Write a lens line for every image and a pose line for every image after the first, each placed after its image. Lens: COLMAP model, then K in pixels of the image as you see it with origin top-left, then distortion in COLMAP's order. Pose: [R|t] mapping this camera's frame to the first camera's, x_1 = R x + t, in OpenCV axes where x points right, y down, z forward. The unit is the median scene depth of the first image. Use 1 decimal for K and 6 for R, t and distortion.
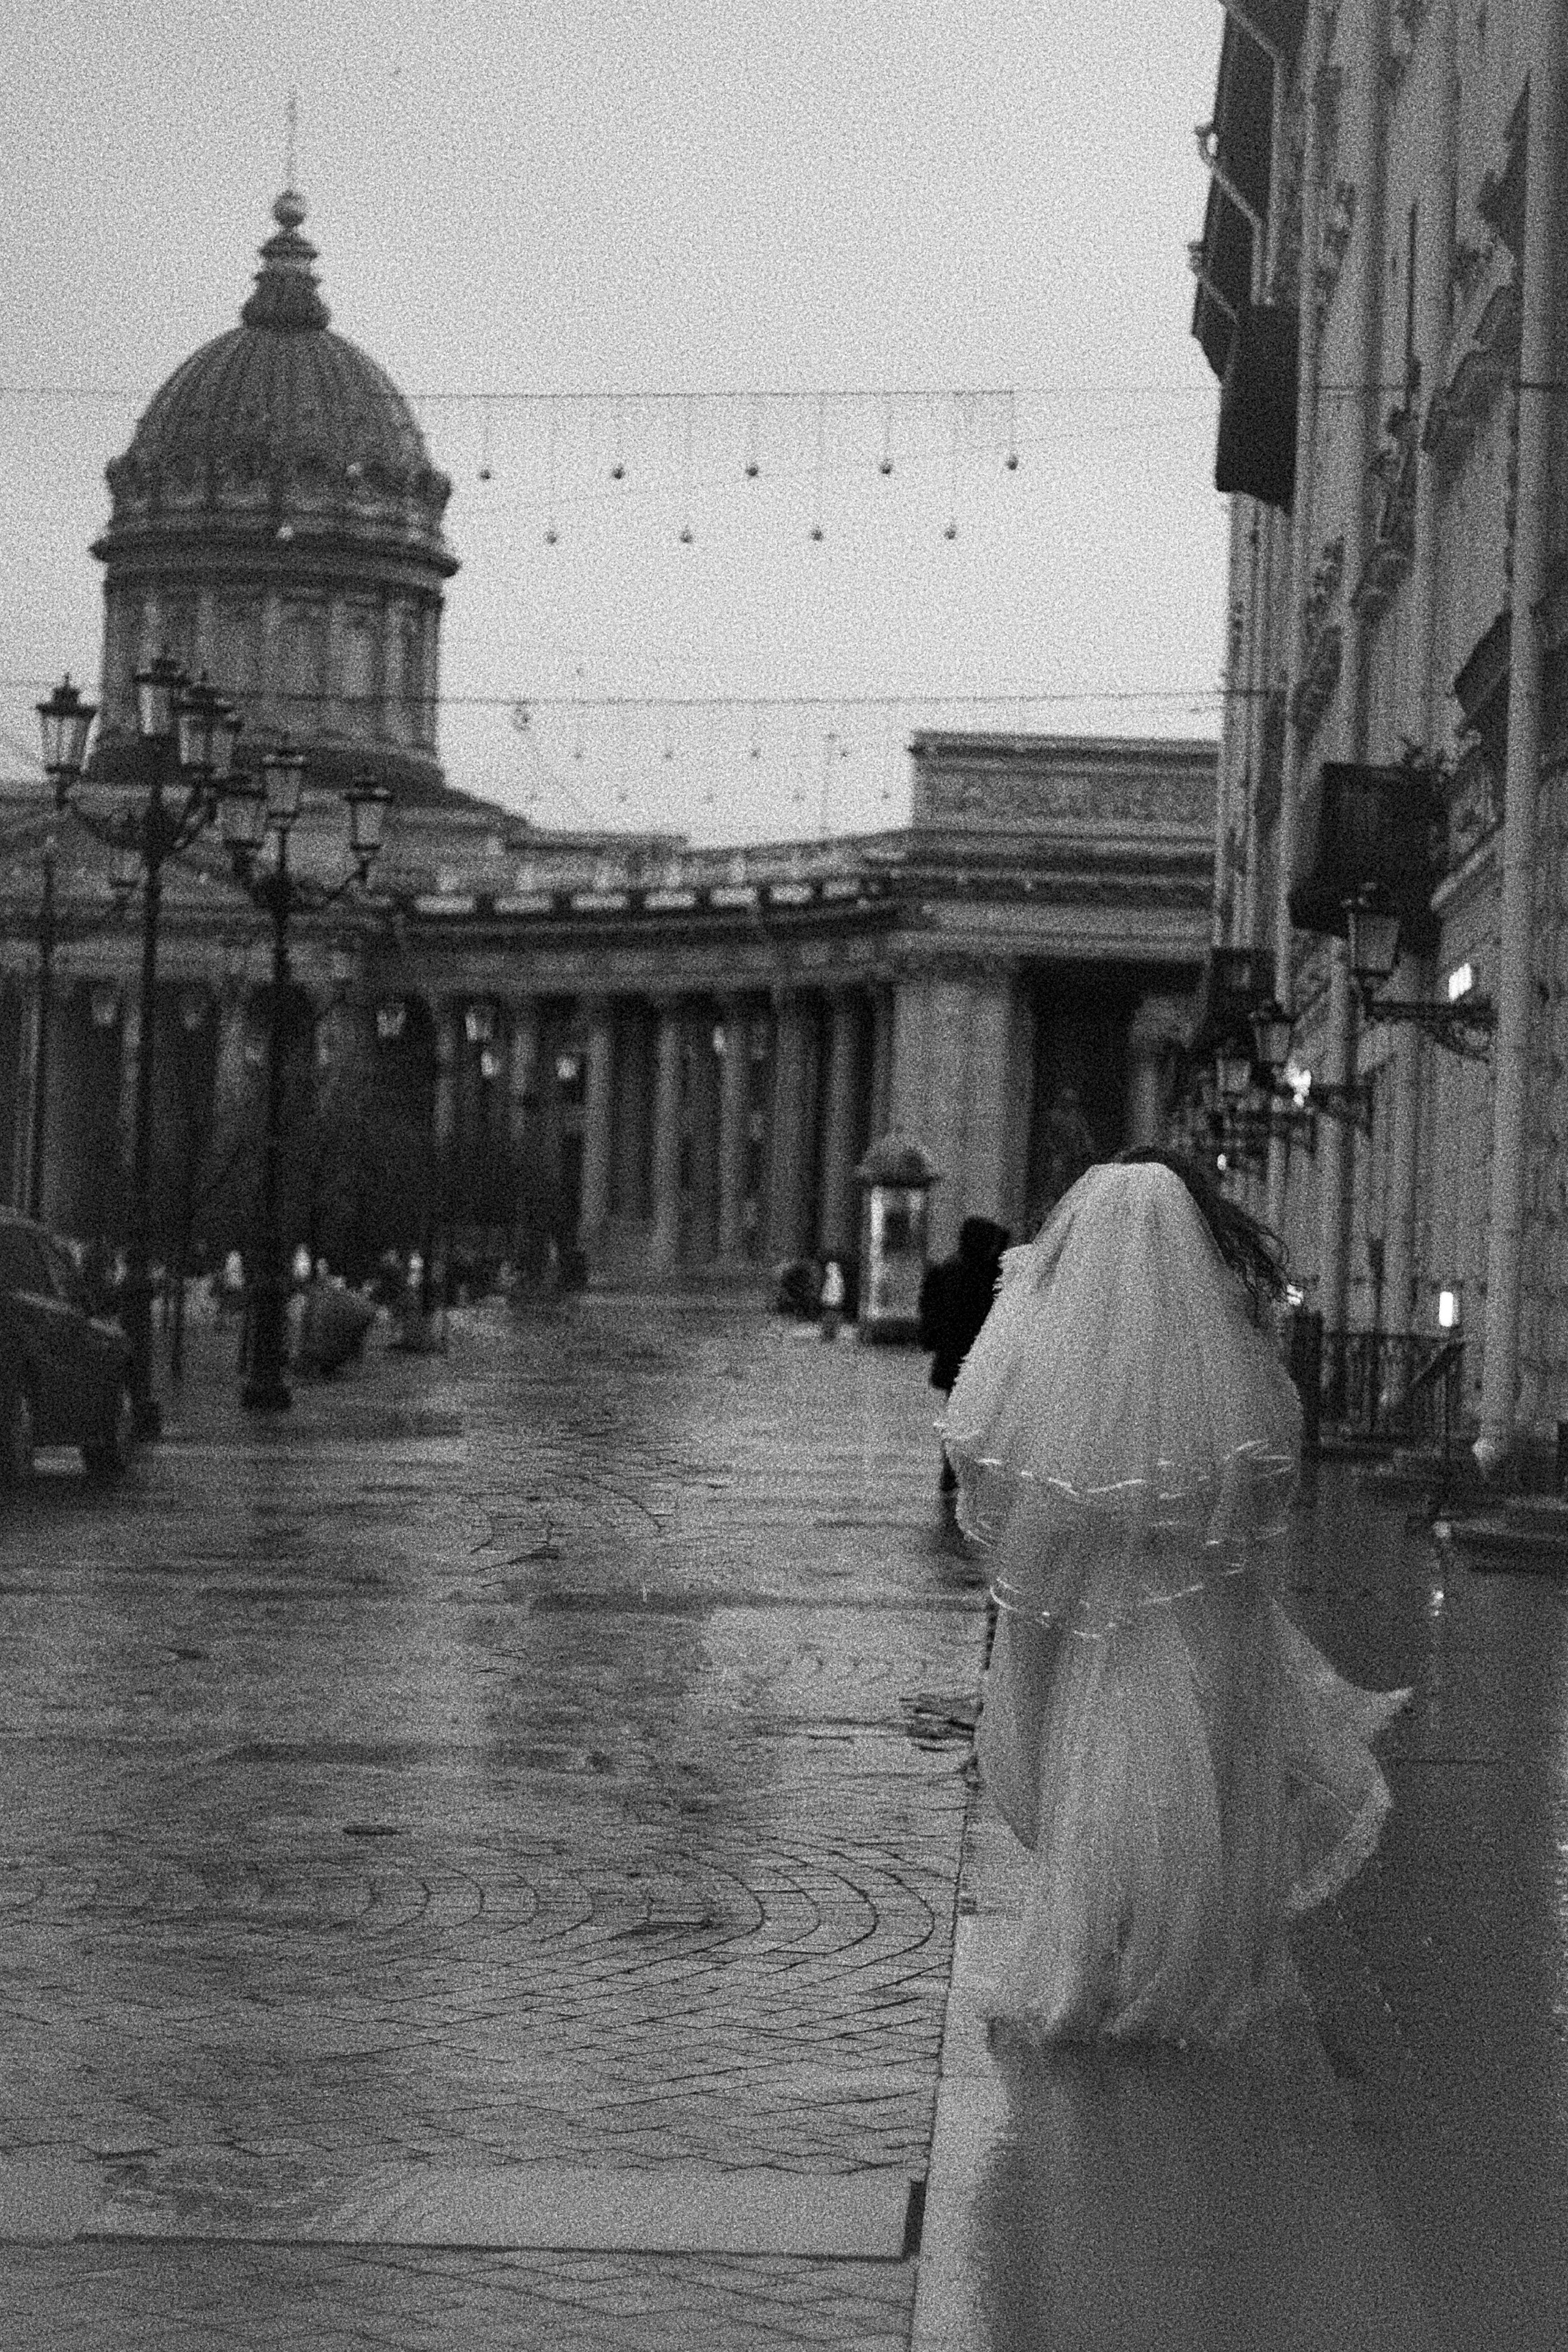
lens RADIAL K [[5655.2, 0, 784.0], [0, 5655.2, 1176.0], [0, 0, 1]] dist [-0.073622, -0.024384]
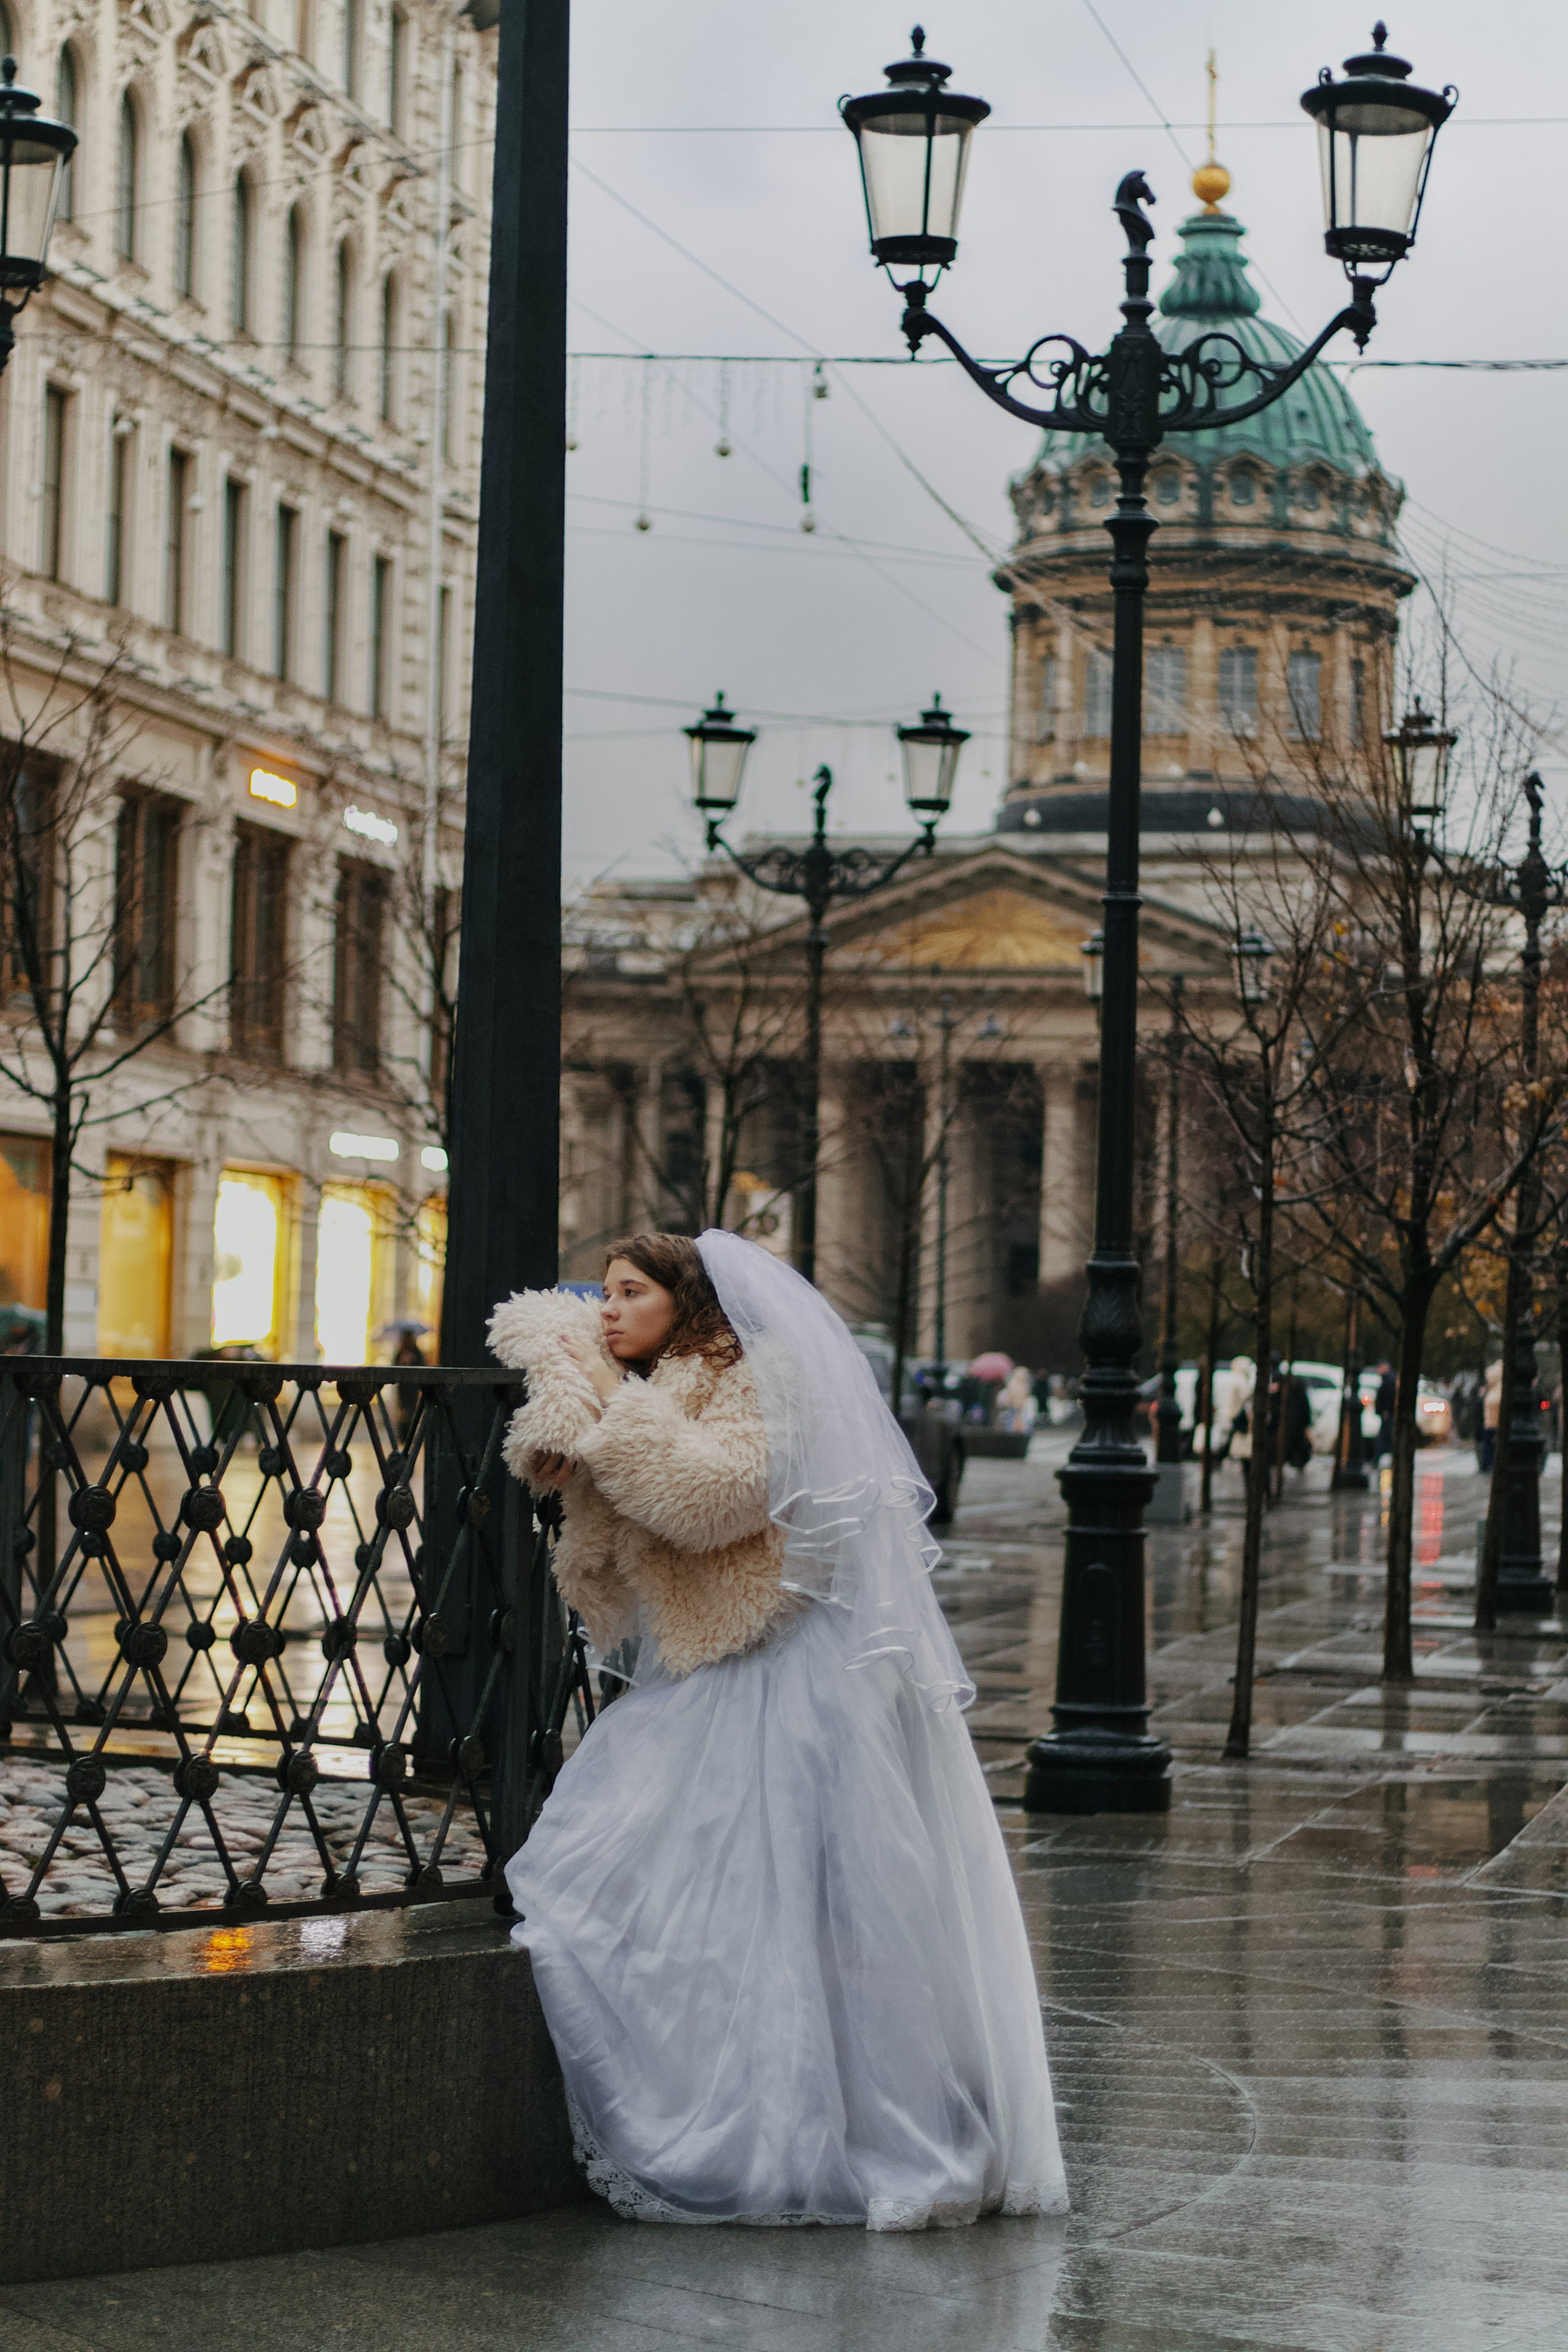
lens RADIAL K [[5671.2, 0, 784.0], [0, 5671.2, 1176.0], [0, 0, 1]] dist [-0.093726, 0.307281]
pose [[0.987865, -0.019509, -0.154087, -0.021901], [0.016217, 0.999613, -0.022590, 0.000937], [0.154468, 0.019817, 0.987799, 0.133873]]
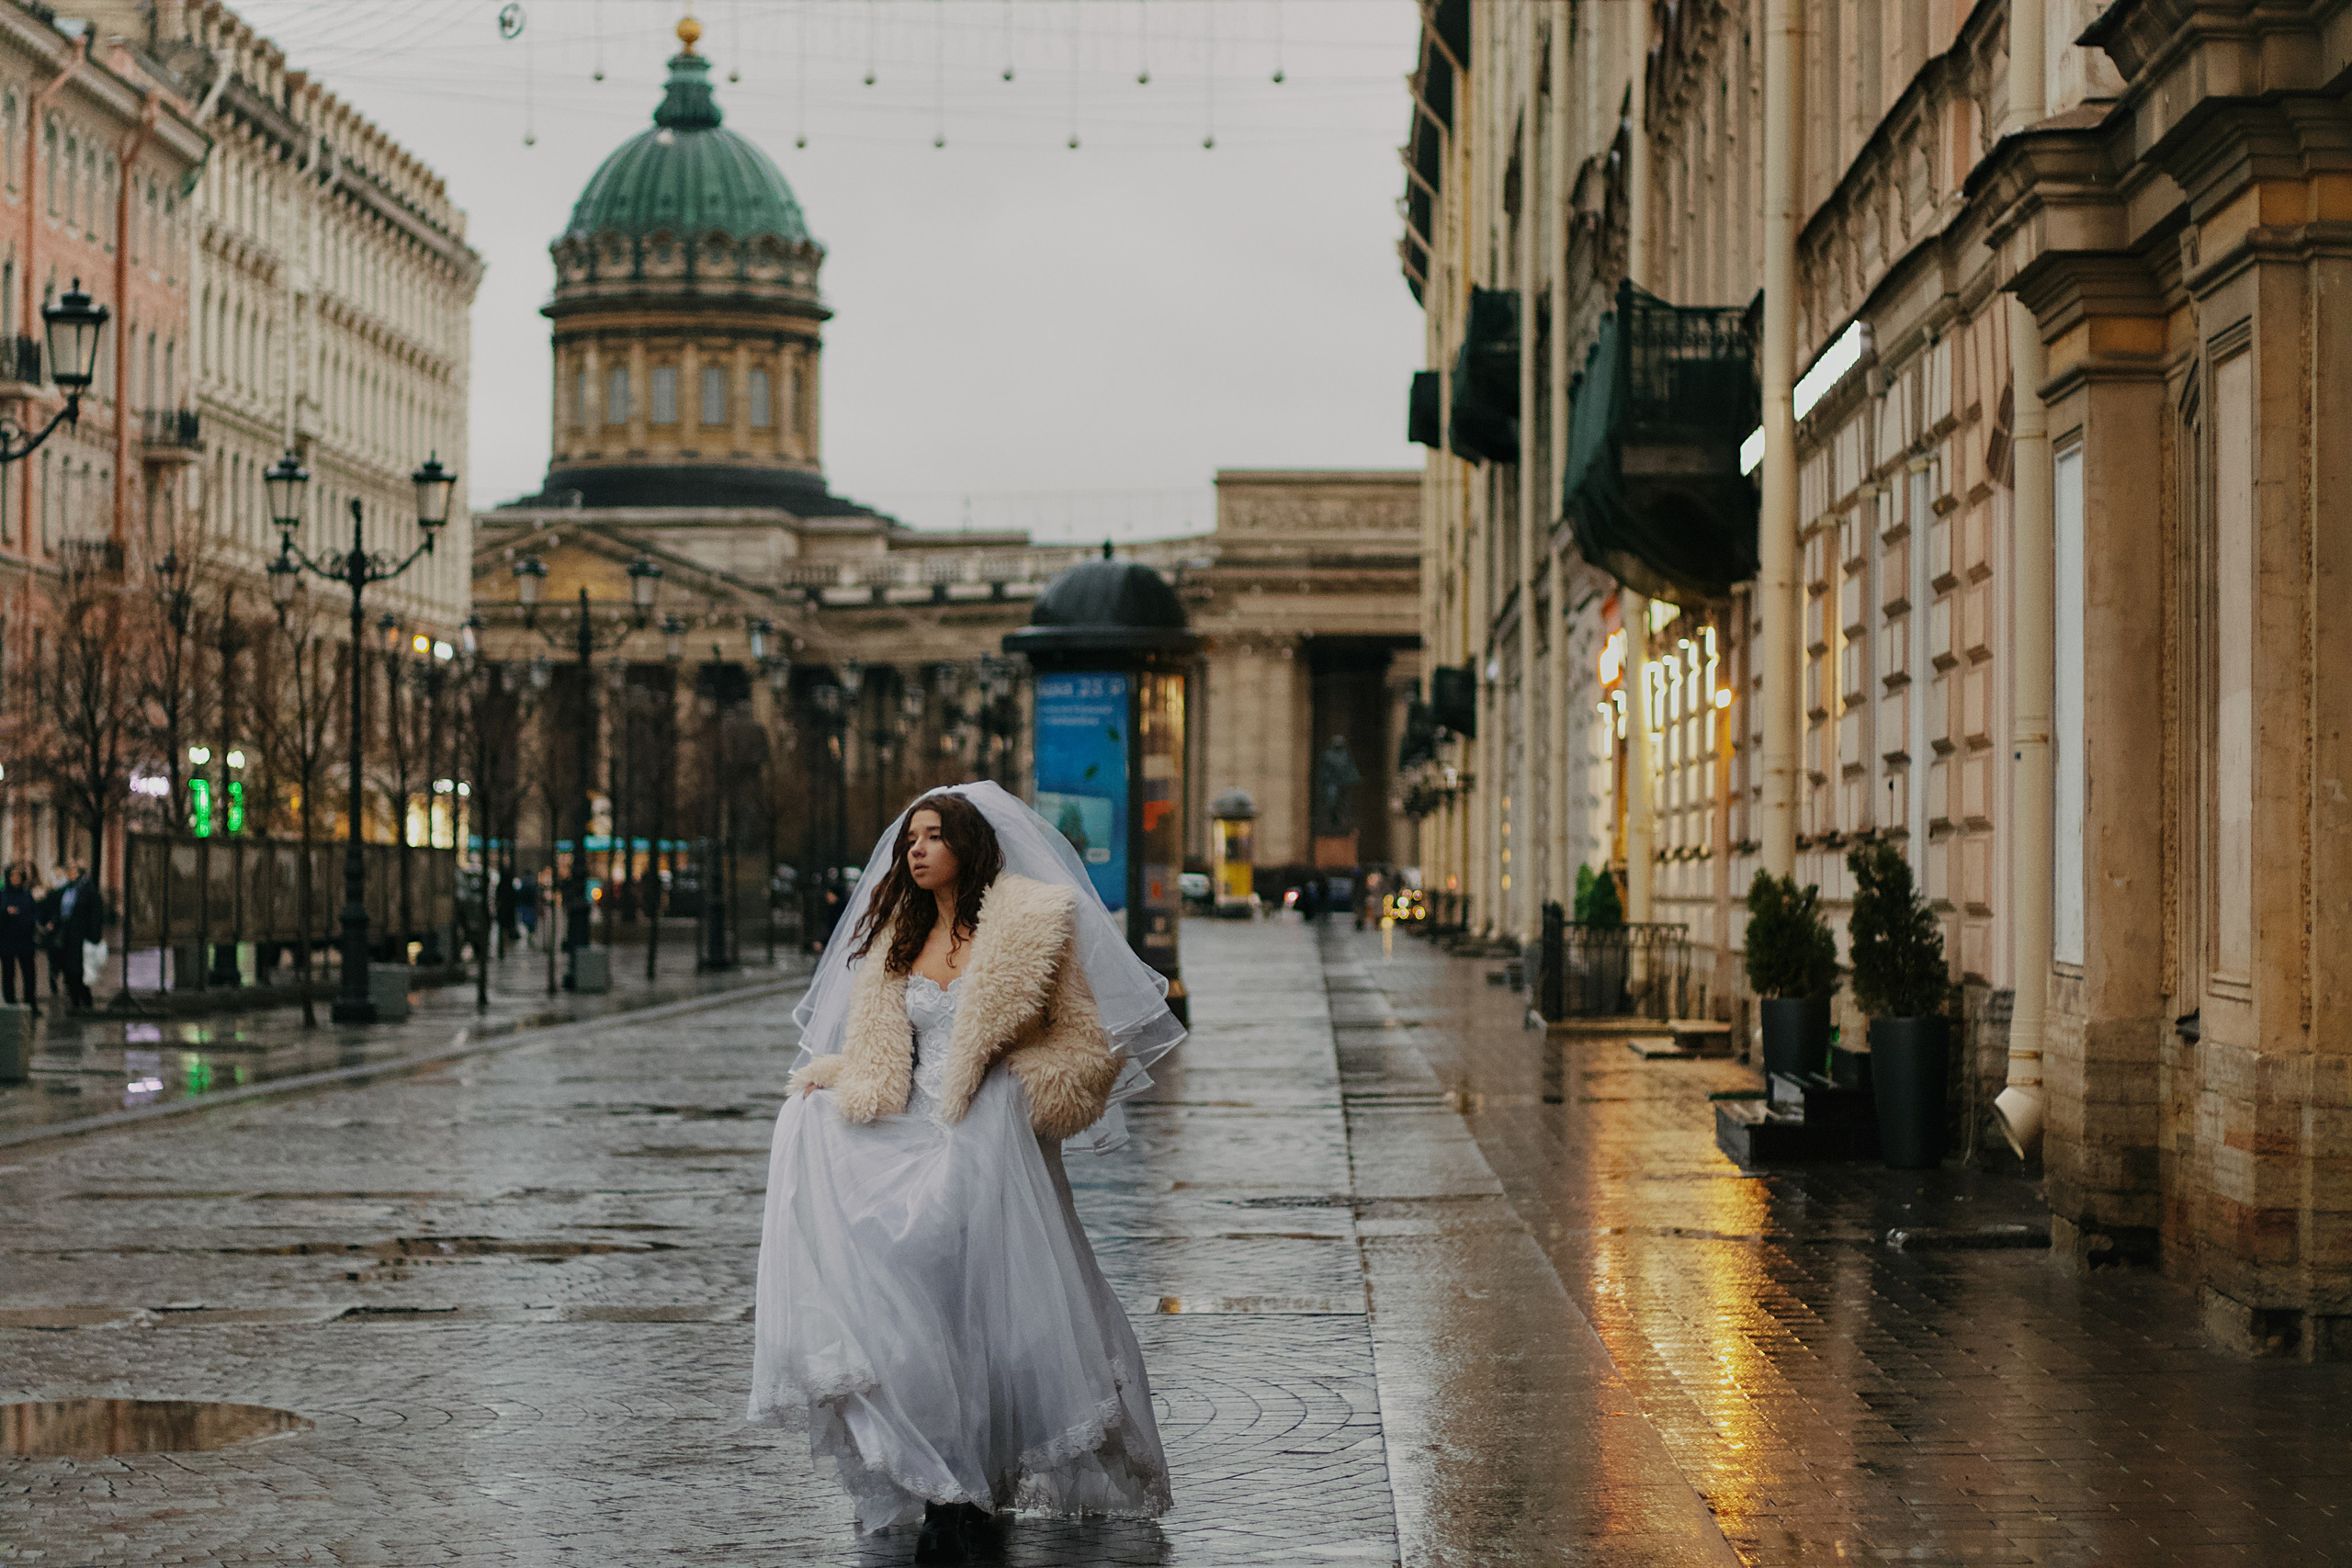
lens RADIAL K [[5654.6, 0, 1176.0], [0, 5654.6, 784.0], [0, 0, 1]] dist [-0.073622, -0.024384]
pose [[0.999264, -0.032303, 0.020673, -0.012029], [0.032262, 0.999477, 0.002315, -0.005332], [-0.020737, -0.001646, 0.999784, -0.250158]]
